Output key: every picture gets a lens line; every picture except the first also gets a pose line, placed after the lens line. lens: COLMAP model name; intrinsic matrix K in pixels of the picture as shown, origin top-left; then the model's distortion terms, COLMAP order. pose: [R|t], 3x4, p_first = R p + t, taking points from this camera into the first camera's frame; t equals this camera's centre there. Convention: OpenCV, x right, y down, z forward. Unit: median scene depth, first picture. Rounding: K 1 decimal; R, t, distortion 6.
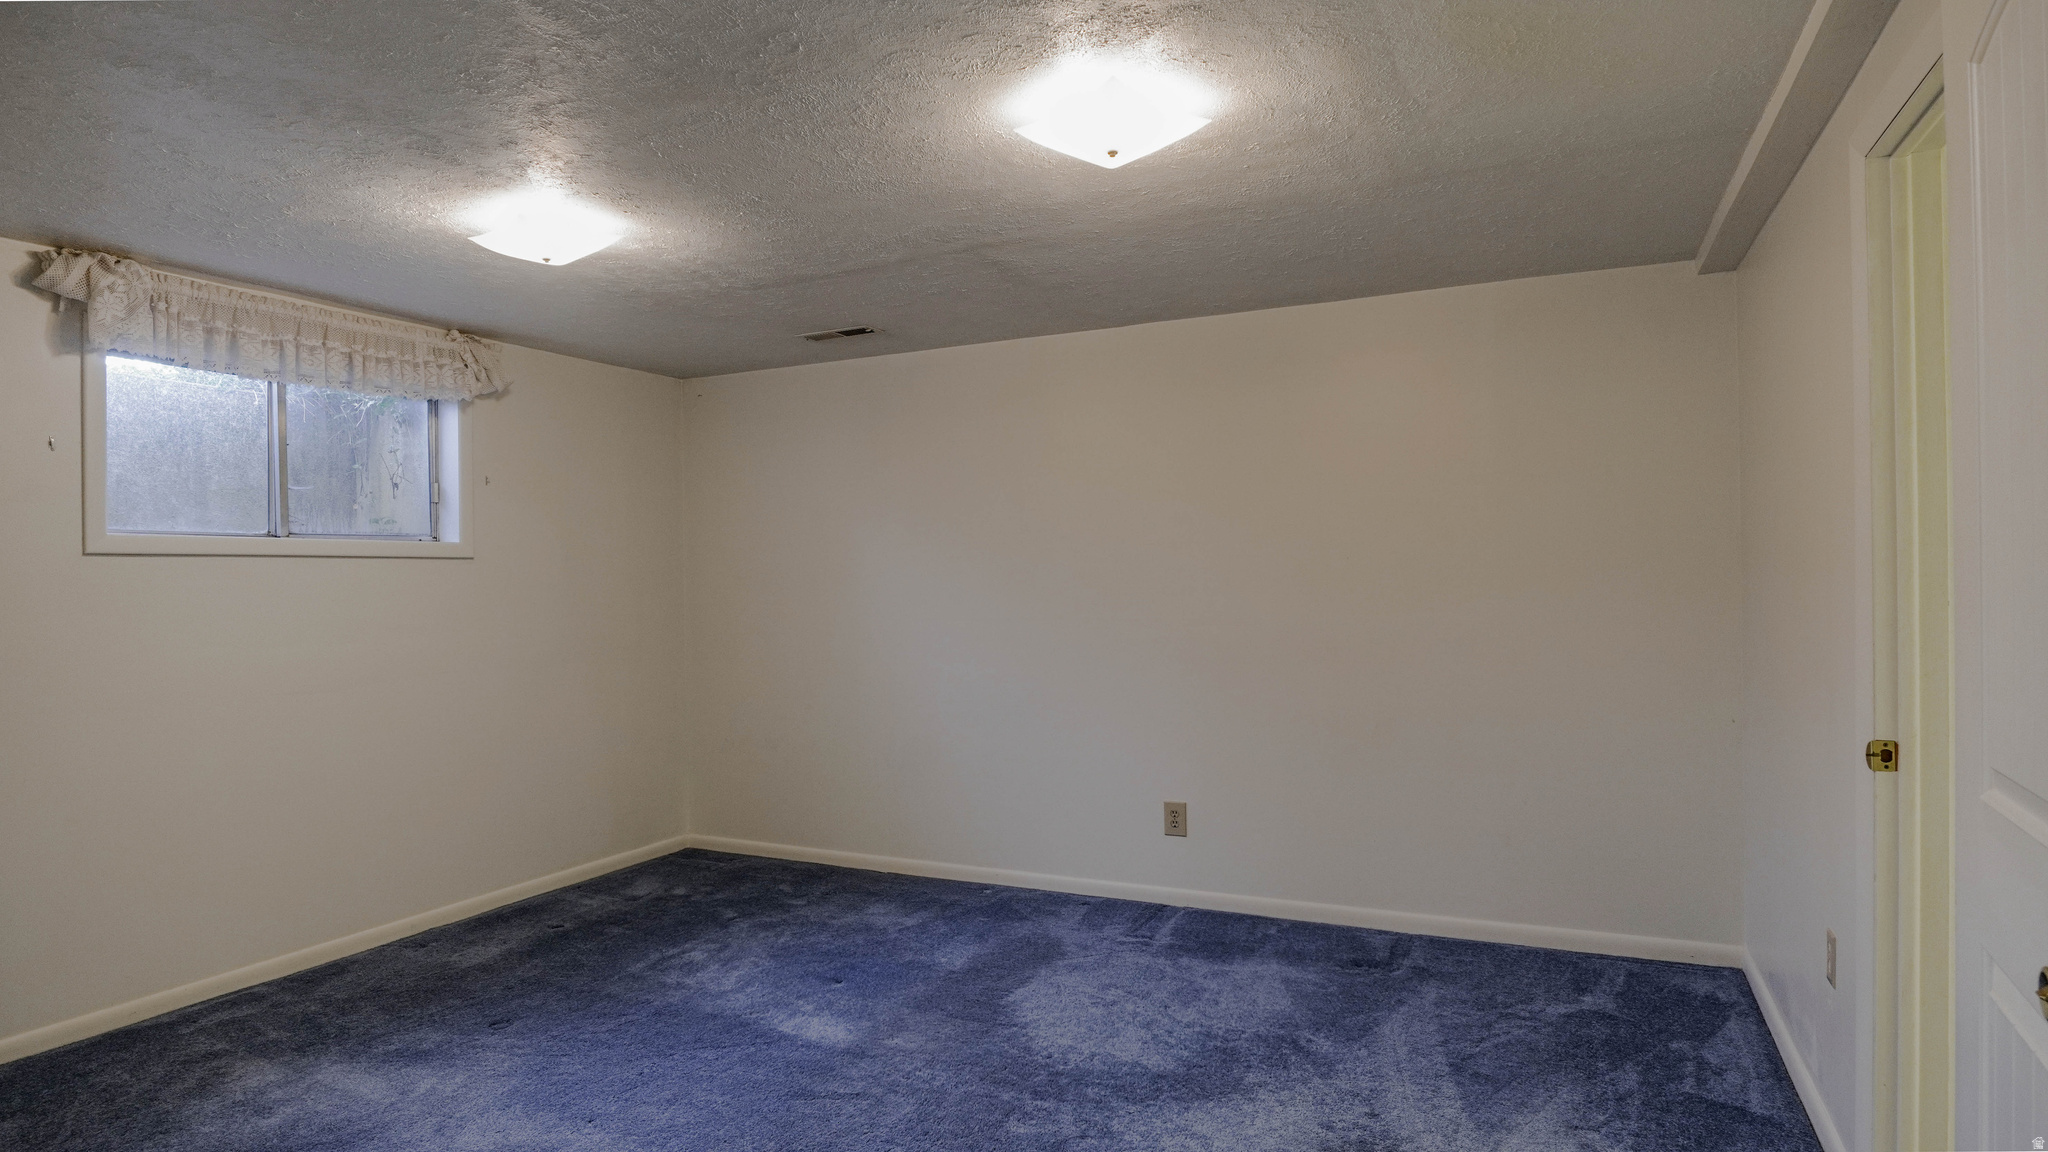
lens RADIAL K [[1071.1, 0, 1016.6], [0, 1071.1, 578.2], [0, 0, 1]] dist [-0.041645, 0.012592]
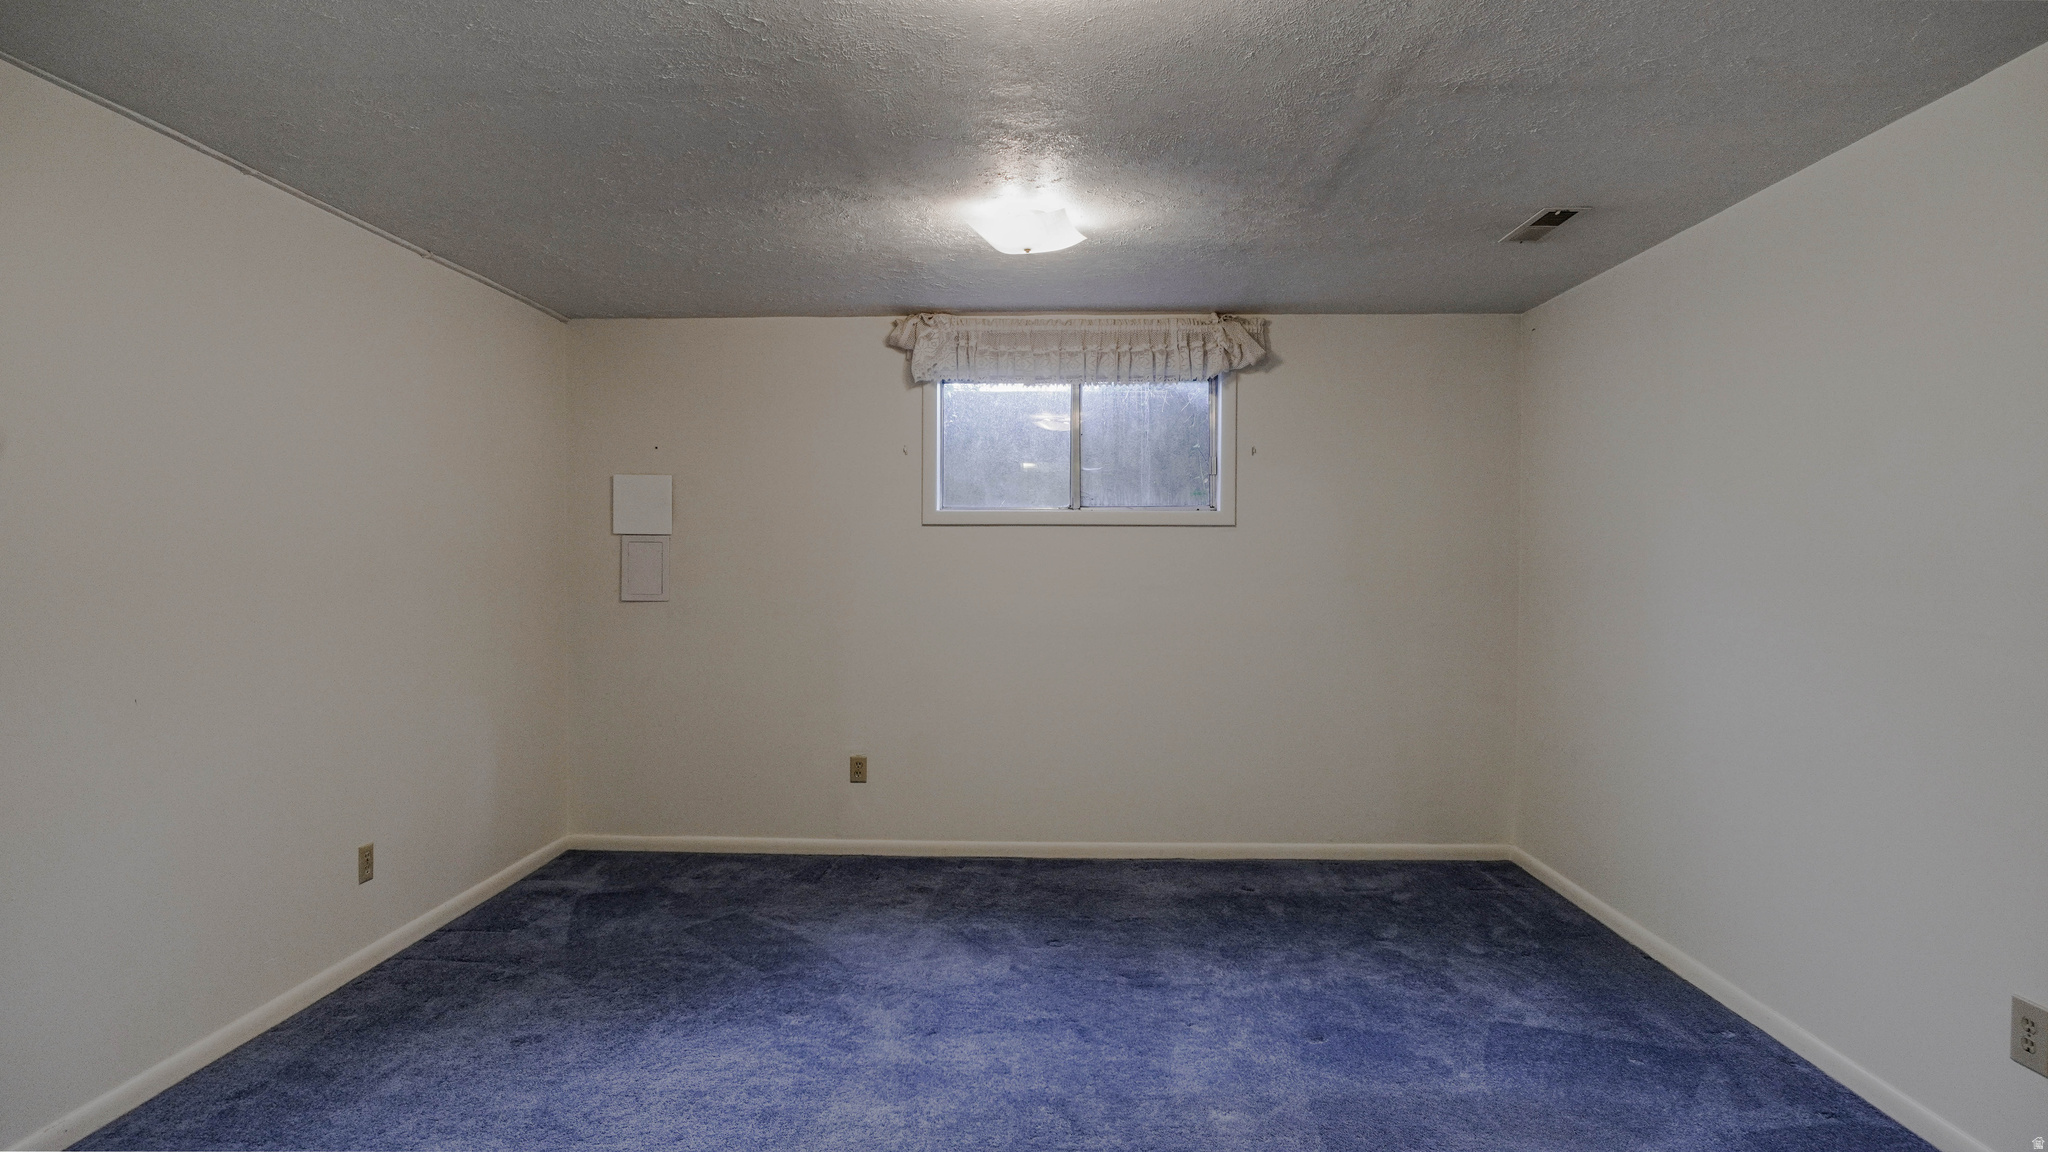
lens RADIAL K [[1071.1, 0, 1016.6], [0, 1071.1, 578.2], [0, 0, 1]] dist [-0.041645, 0.012592]
pose [[0.431844, 0.038060, -0.901145, 0.407876], [-0.009512, 0.999246, 0.037645, -0.005313], [0.901898, -0.007685, 0.431880, 0.388763]]
